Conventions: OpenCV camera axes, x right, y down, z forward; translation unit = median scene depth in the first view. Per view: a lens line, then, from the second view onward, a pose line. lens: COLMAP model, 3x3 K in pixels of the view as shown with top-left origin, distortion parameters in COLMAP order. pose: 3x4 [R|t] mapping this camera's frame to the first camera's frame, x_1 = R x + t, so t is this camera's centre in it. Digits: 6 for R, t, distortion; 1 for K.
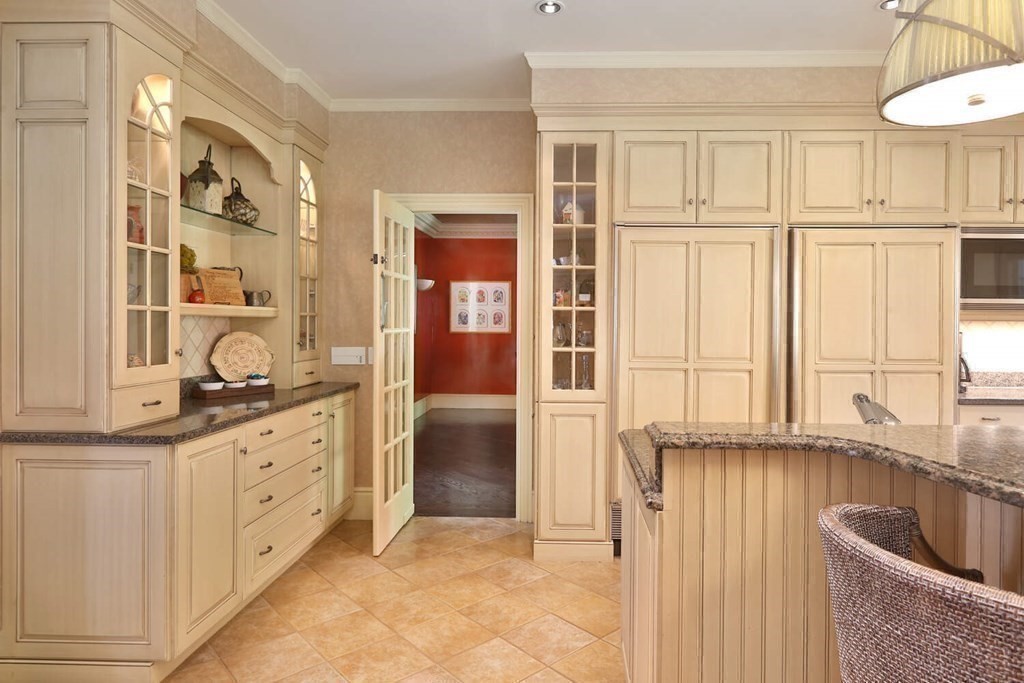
lens RADIAL K [[587.5, 0, 513.4], [0, 587.5, 326.8], [0, 0, 1]] dist [0.018237, -0.000789]
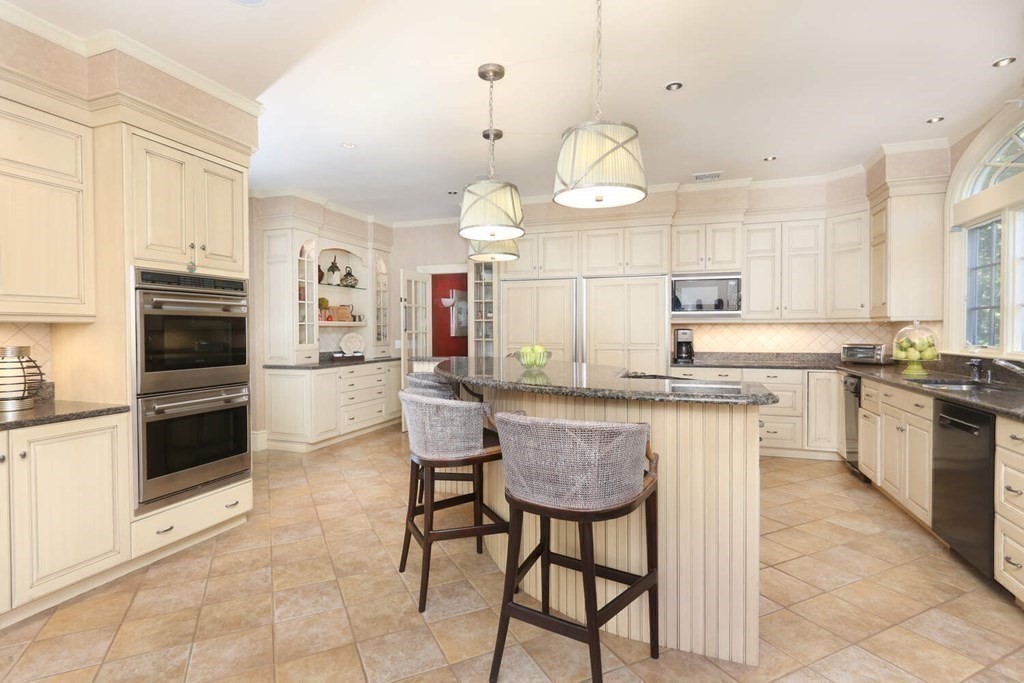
lens RADIAL K [[530.1, 0, 512.0], [0, 530.1, 341.5], [0, 0, 1]] dist [-0.001017, -0.000151]
pose [[0.951820, -0.006845, -0.306579, 0.803093], [0.010986, 0.999870, 0.011785, 0.025599], [0.306459, -0.014585, 0.951772, -0.813581]]
